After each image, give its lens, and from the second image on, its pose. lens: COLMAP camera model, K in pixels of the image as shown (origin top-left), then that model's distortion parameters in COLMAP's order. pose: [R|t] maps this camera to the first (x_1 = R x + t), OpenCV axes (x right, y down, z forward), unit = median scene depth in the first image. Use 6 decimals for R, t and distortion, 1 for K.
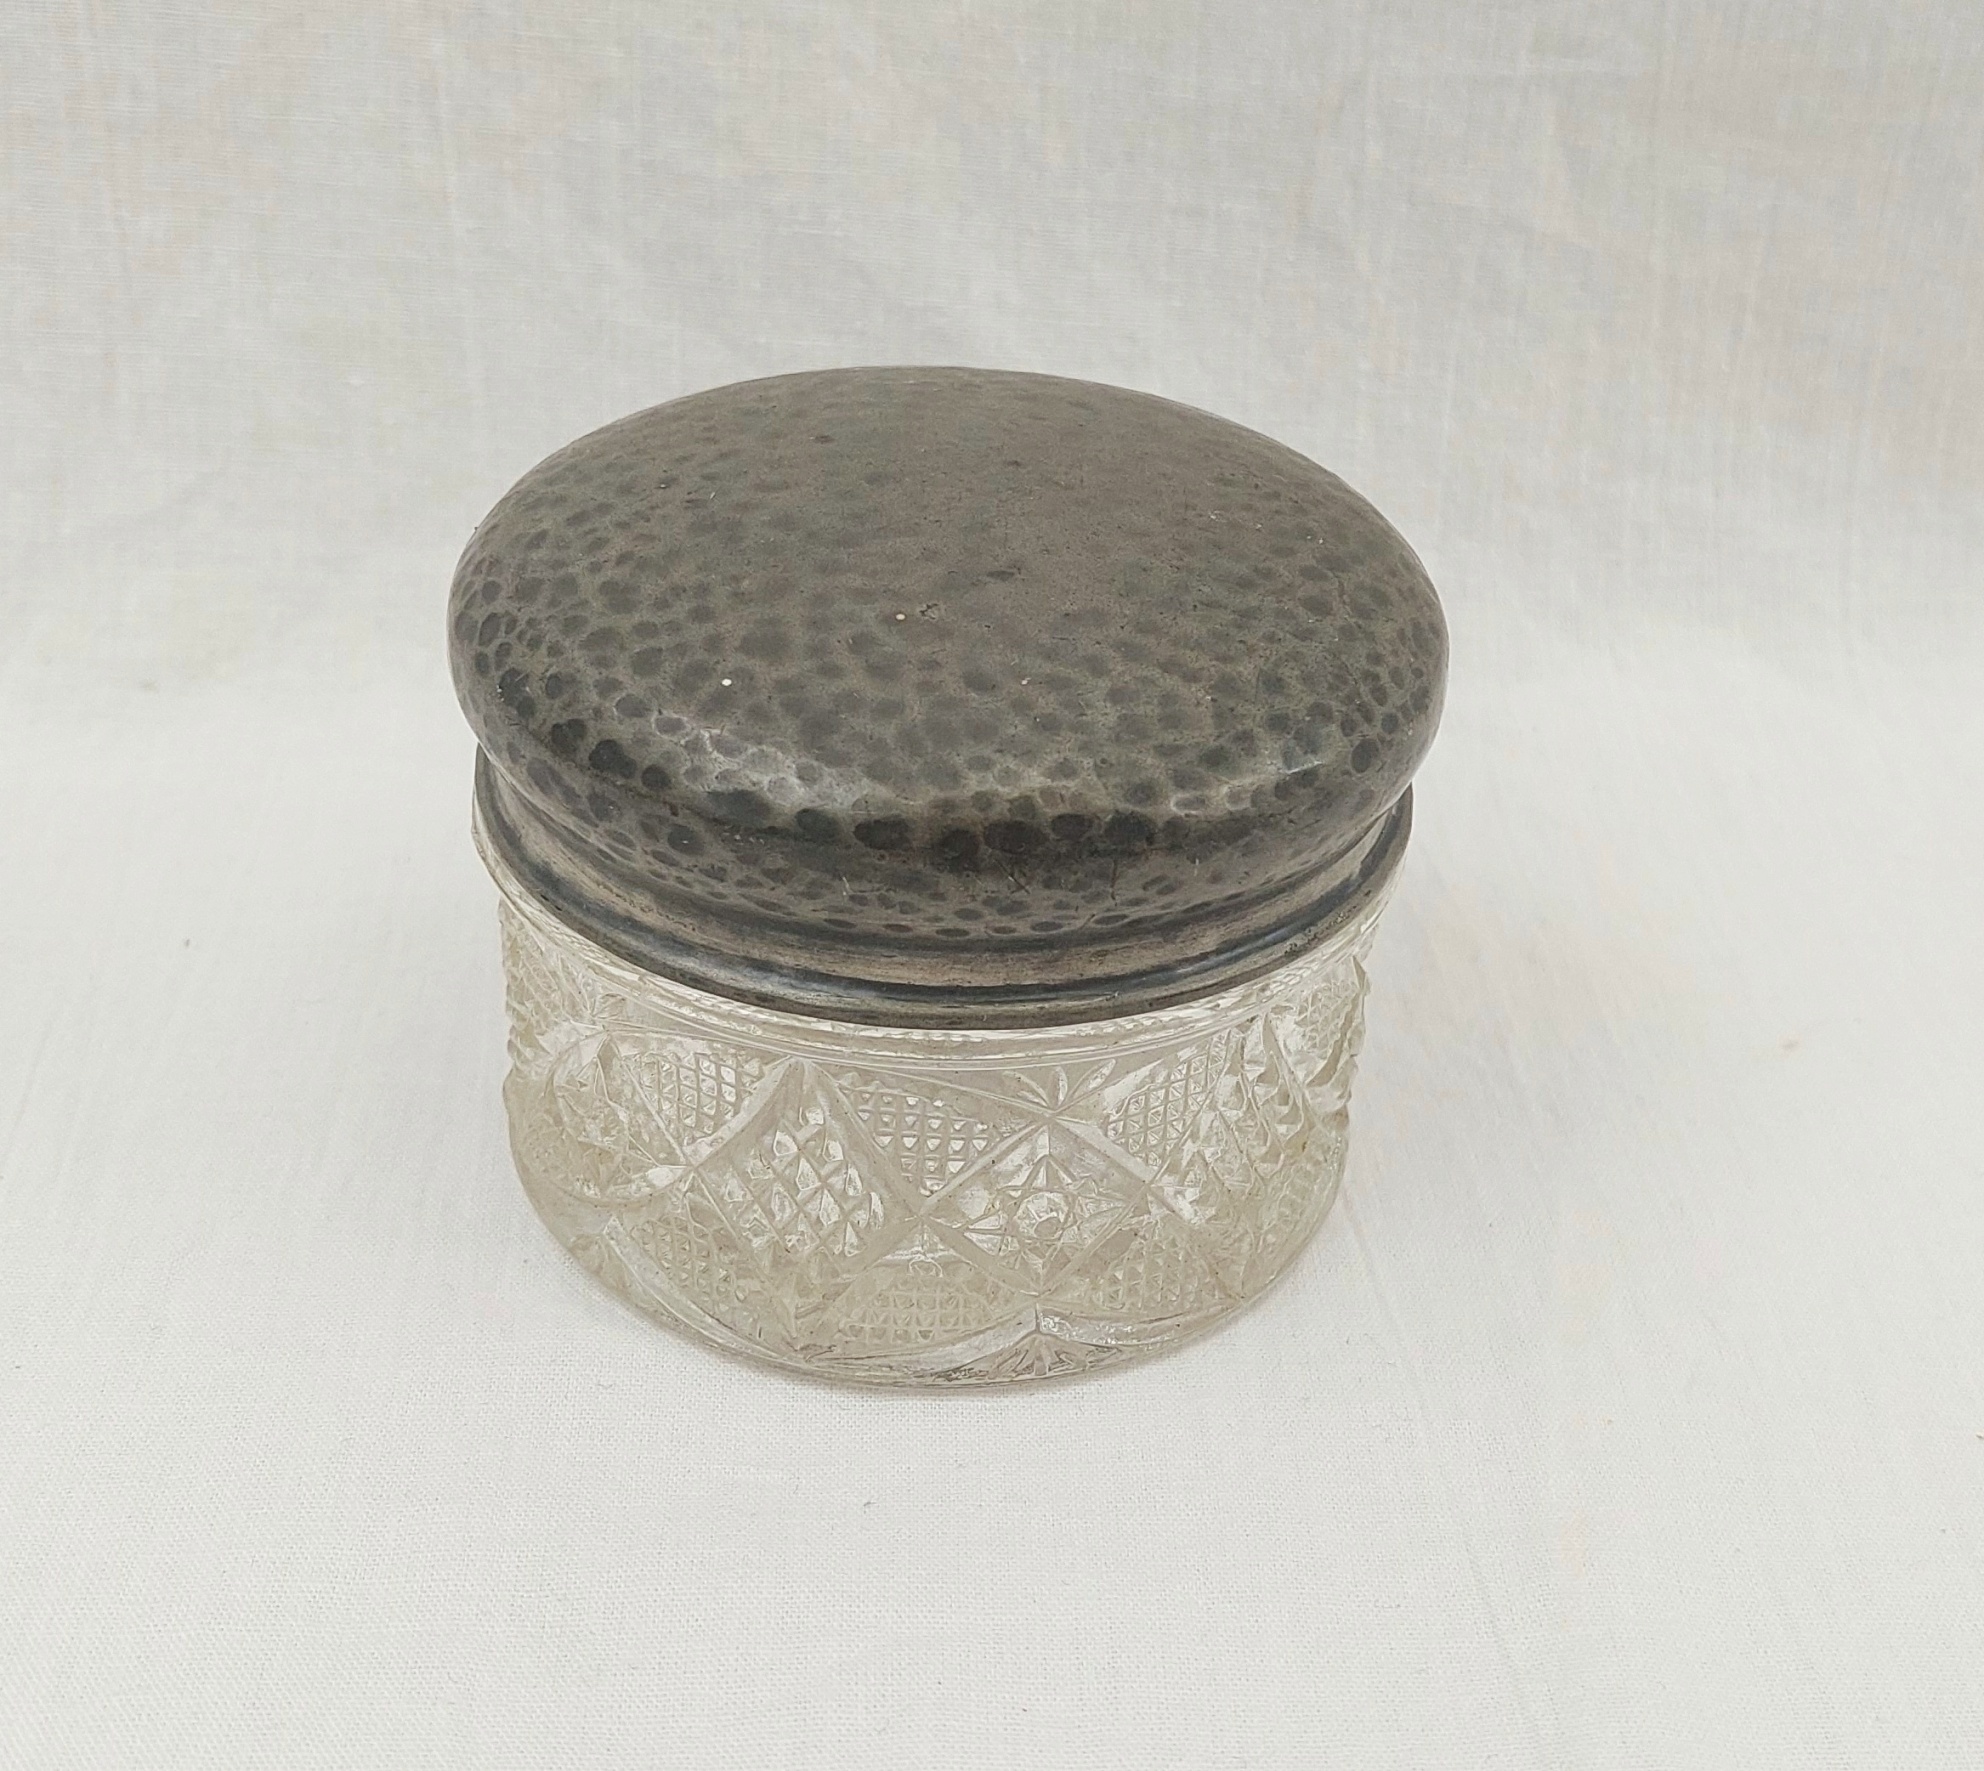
lens RADIAL K [[1645.7, 0, 1000.5], [0, 1645.7, 883.2], [0, 0, 1]] dist [0.059376, 0.019852]
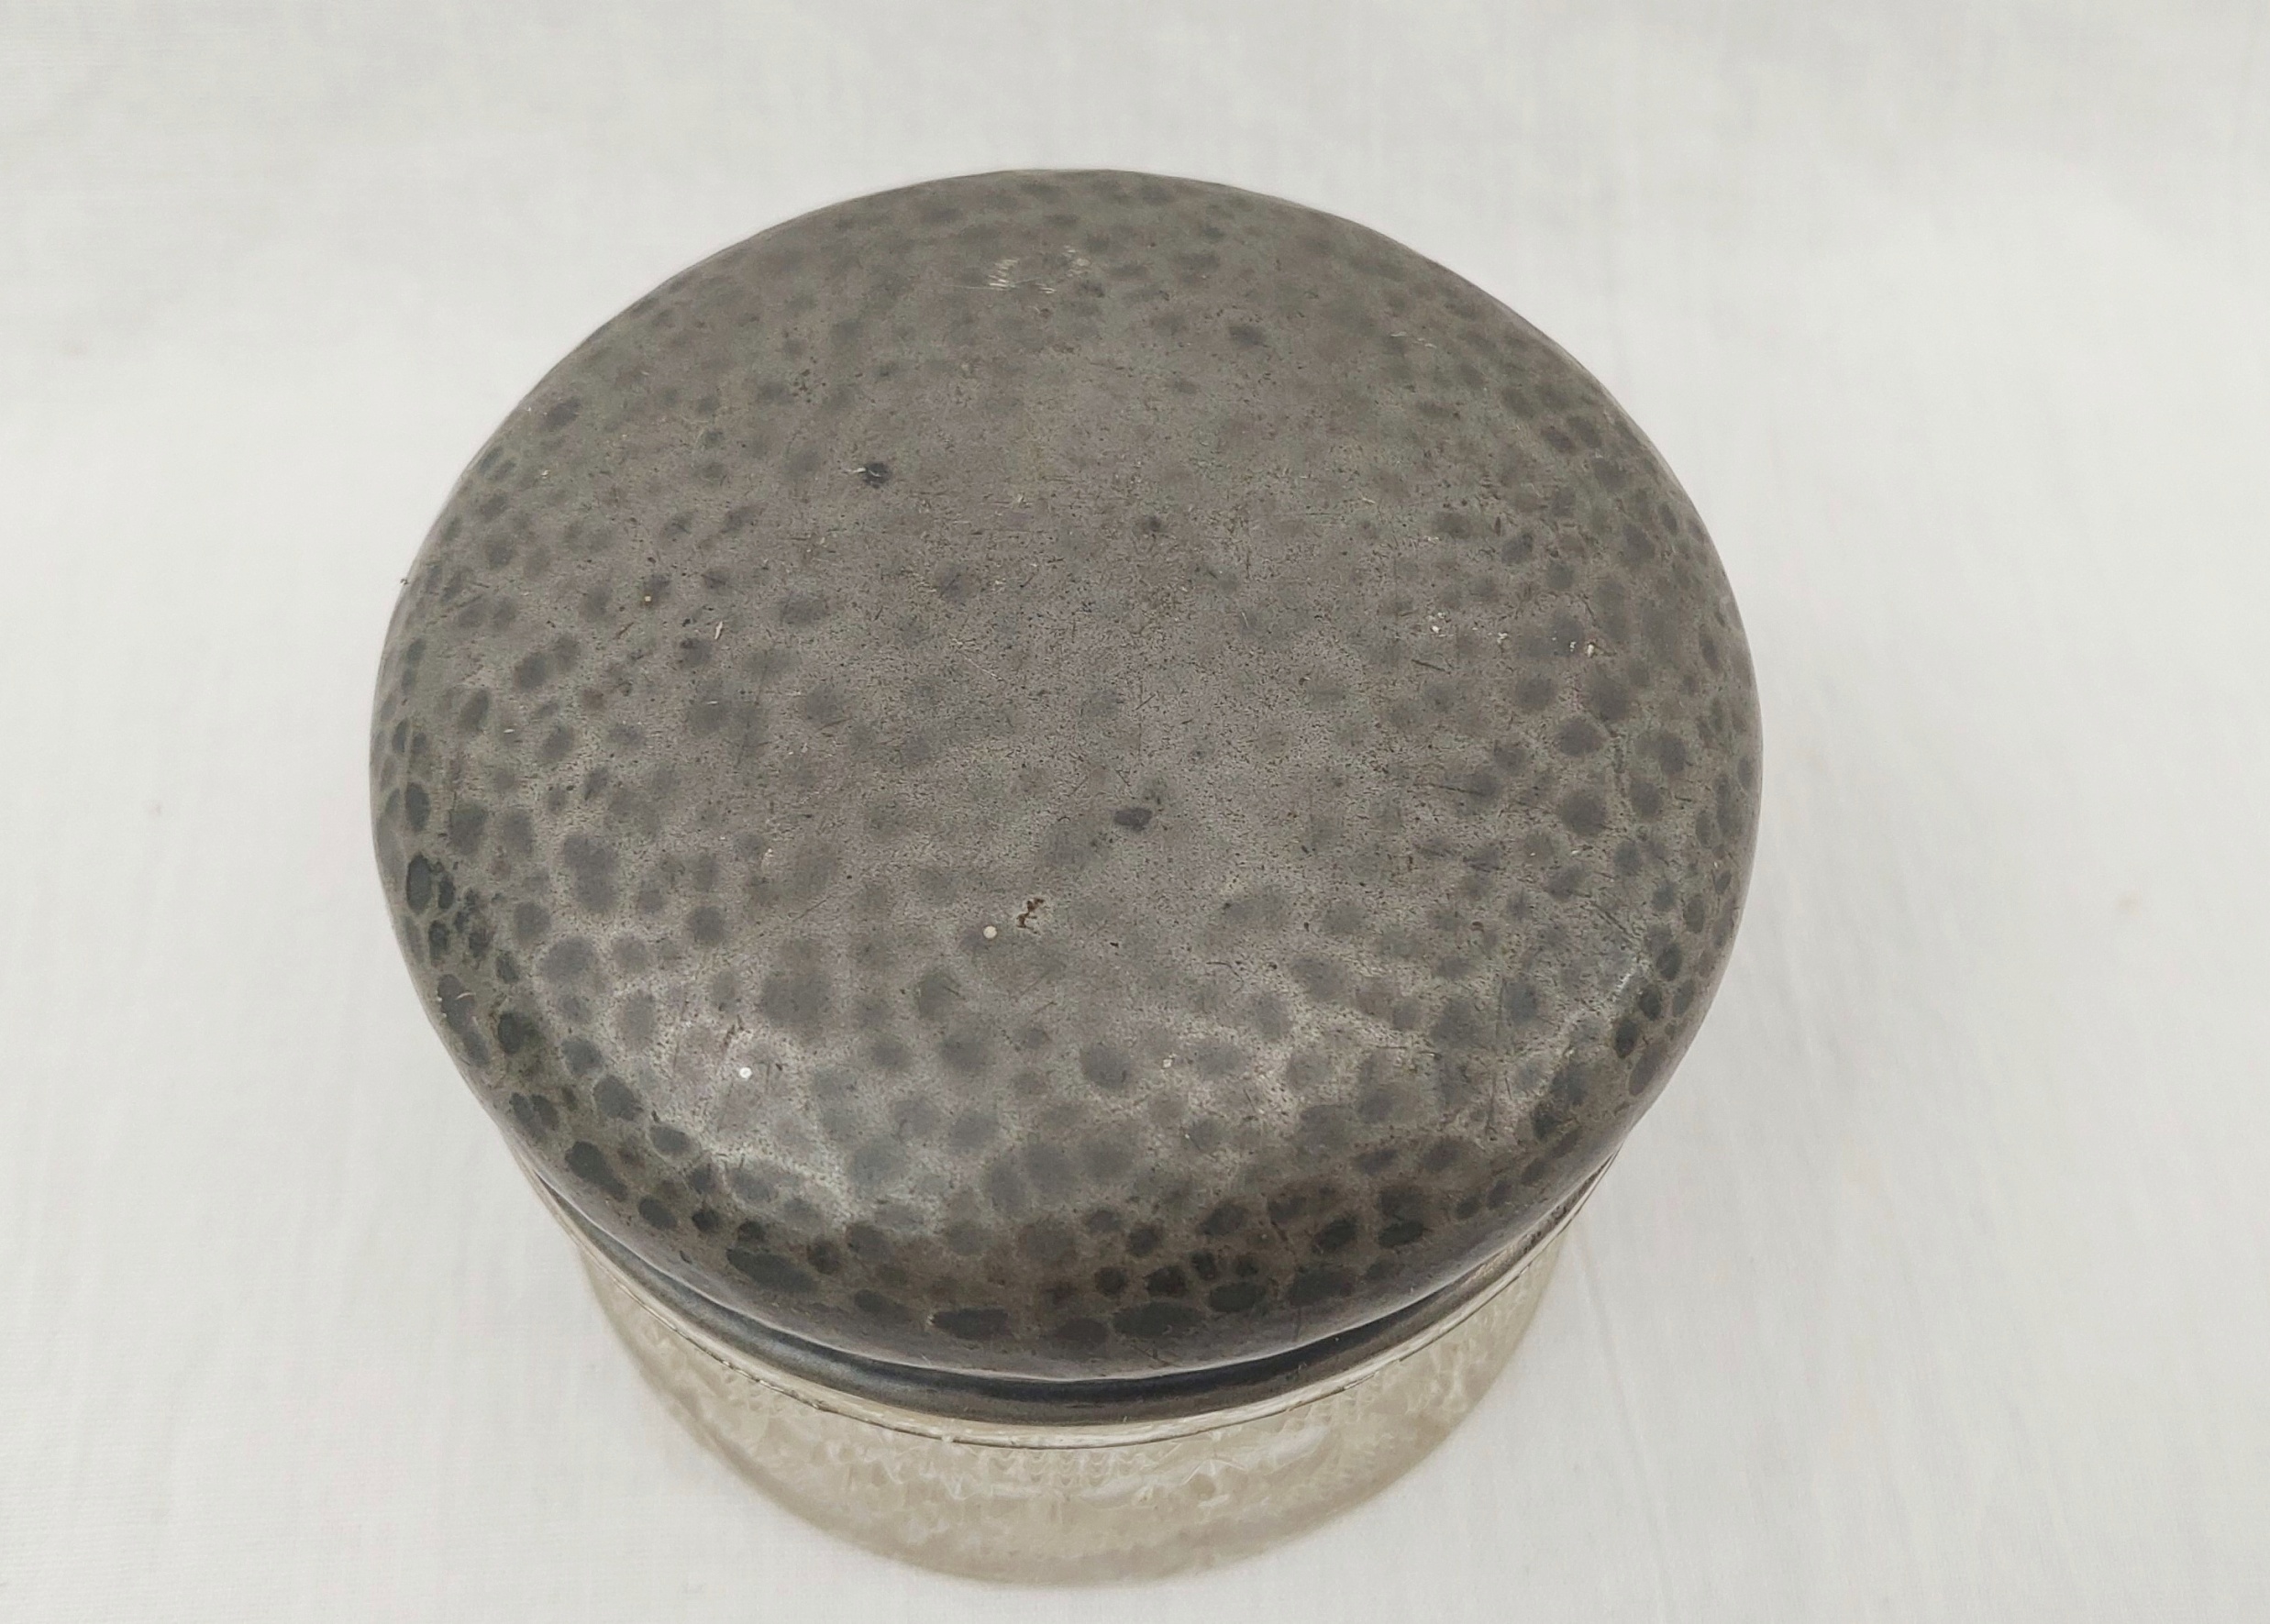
lens RADIAL K [[1860.2, 0, 1133.0], [0, 1860.2, 811.5], [0, 0, 1]] dist [0.054297, -0.035237]
pose [[0.999641, -0.019231, -0.018683, 0.015066], [0.023645, 0.960822, 0.276157, -0.405835], [0.012640, -0.276499, 0.960931, 0.242466]]
